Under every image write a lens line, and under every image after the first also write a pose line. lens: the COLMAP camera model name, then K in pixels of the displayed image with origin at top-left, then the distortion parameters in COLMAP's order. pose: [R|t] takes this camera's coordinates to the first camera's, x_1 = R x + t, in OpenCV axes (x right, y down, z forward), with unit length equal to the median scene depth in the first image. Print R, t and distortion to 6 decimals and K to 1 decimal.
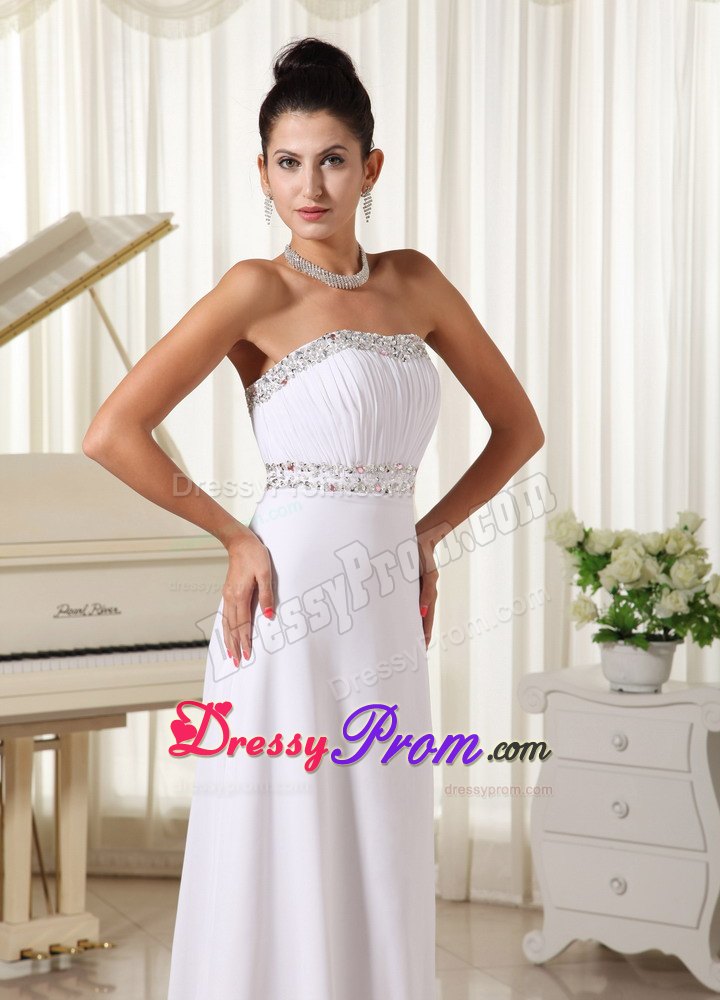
lens RADIAL K [[3235.3, 0, 365.8], [0, 3235.3, 473.1], [0, 0, 1]] dist [0.557990, 0.000000]
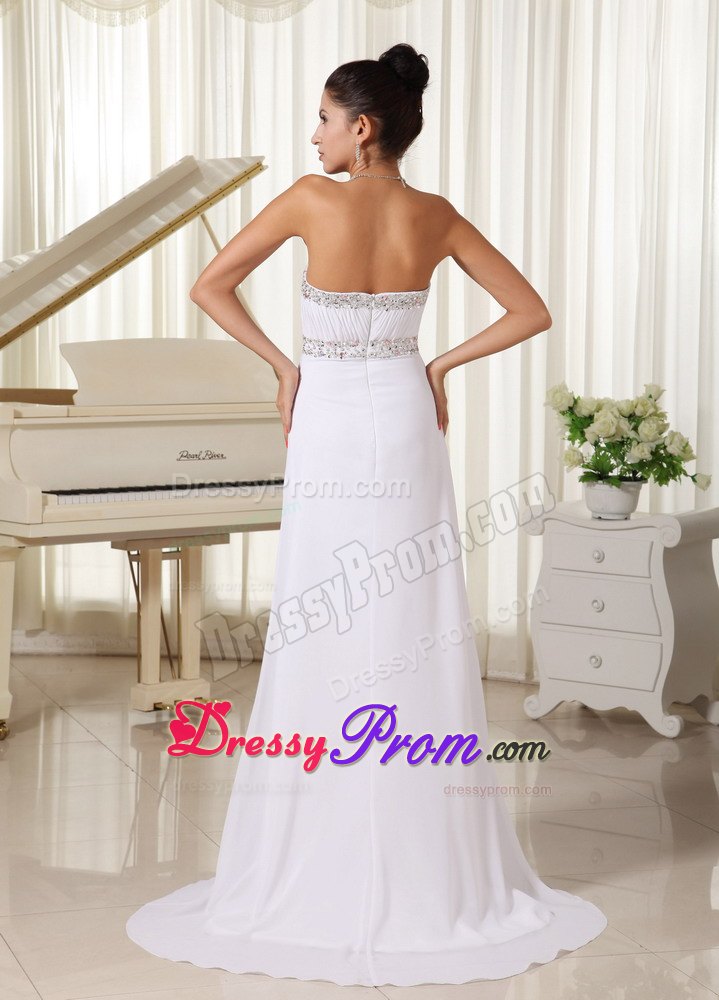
lens RADIAL K [[3021.8, 0, 243.1], [0, 3021.8, 462.0], [0, 0, 1]] dist [0.131587, 0.000000]
pose [[0.998809, 0.006706, -0.048332, -0.007970], [-0.005043, 0.999394, 0.034434, 0.001770], [0.048534, -0.034150, 0.998238, -0.245471]]
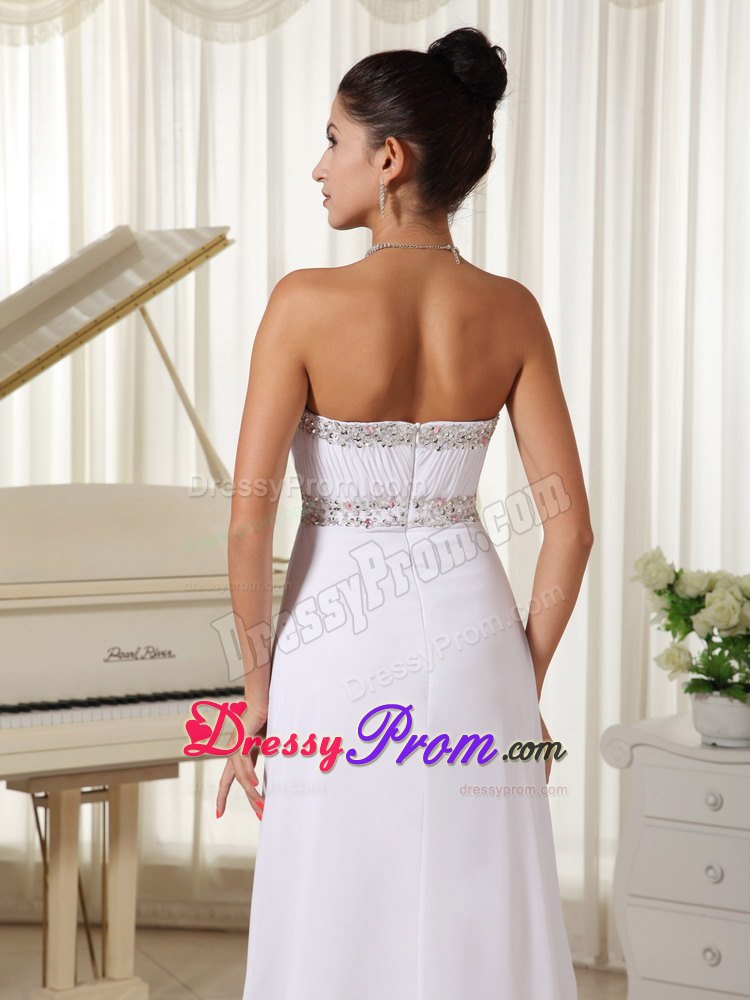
lens RADIAL K [[3033.5, 0, 365.9], [0, 3033.5, 498.4], [0, 0, 1]] dist [0.461429, 0.000000]
pose [[0.999927, 0.007390, 0.009564, -0.029449], [-0.007443, 0.999957, 0.005482, -0.007363], [-0.009523, -0.005552, 0.999939, 0.129120]]
